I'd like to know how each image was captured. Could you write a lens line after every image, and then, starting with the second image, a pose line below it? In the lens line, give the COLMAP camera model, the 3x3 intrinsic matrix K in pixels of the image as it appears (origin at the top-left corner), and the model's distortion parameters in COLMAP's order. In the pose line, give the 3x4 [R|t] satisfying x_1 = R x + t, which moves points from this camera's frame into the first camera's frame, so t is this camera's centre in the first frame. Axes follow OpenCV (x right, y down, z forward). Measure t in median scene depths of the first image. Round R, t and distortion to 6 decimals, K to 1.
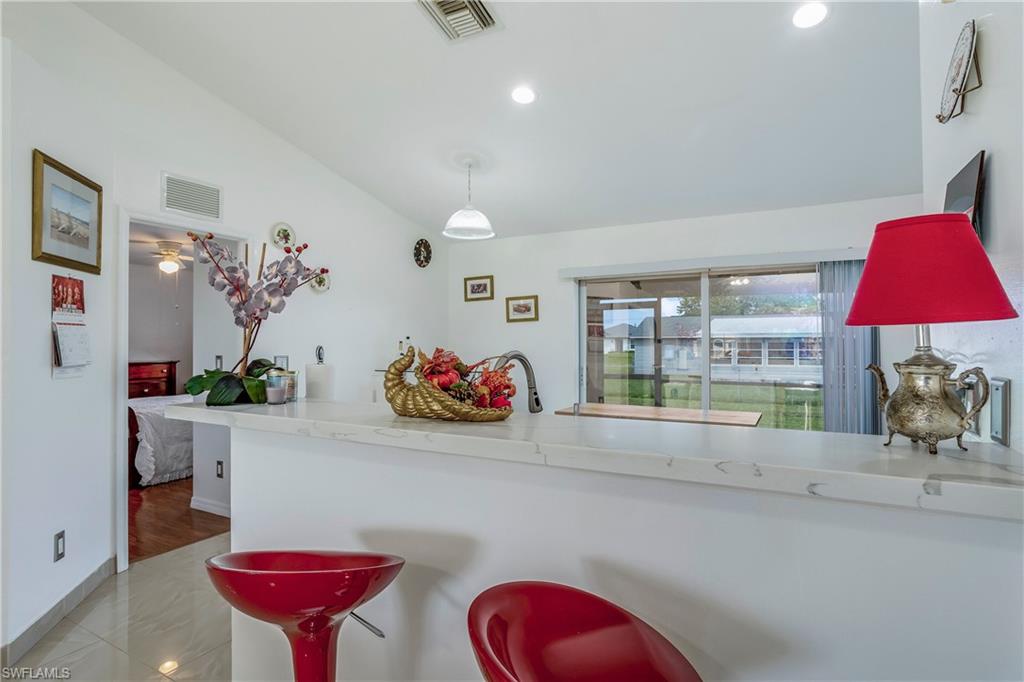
lens RADIAL K [[527.3, 0, 507.2], [0, 527.3, 343.2], [0, 0, 1]] dist [-0.071142, 0.048176]
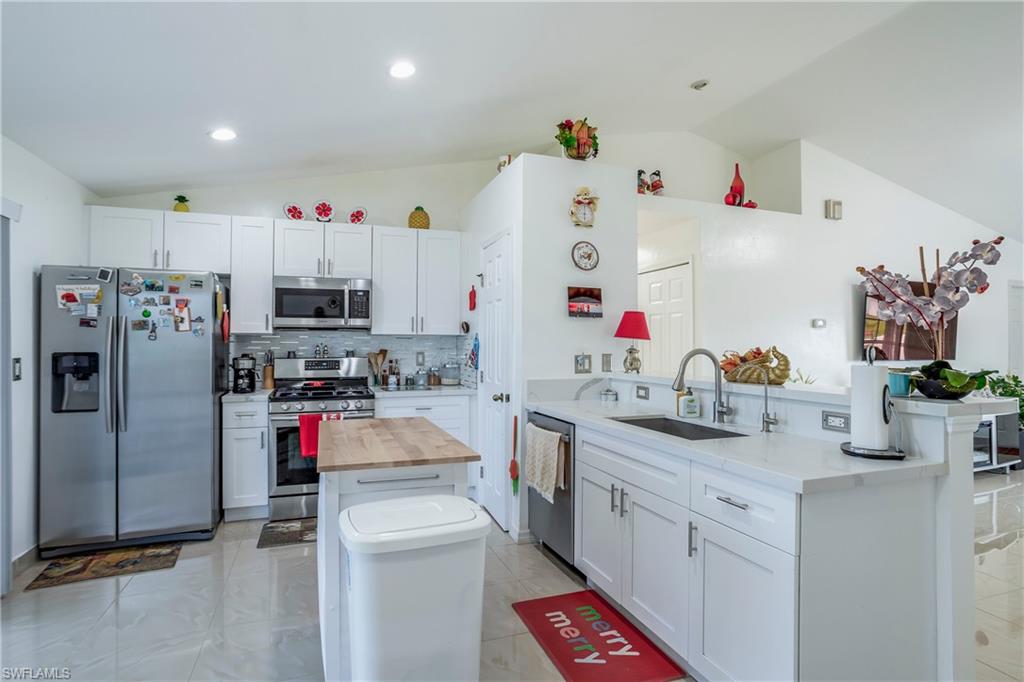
lens RADIAL K [[527.3, 0, 507.2], [0, 527.3, 343.2], [0, 0, 1]] dist [-0.071142, 0.048176]
pose [[-0.752098, -0.000077, 0.659051, -0.176733], [-0.004750, 0.999975, -0.005303, 0.002730], [-0.659034, -0.007119, -0.752079, 0.780781]]
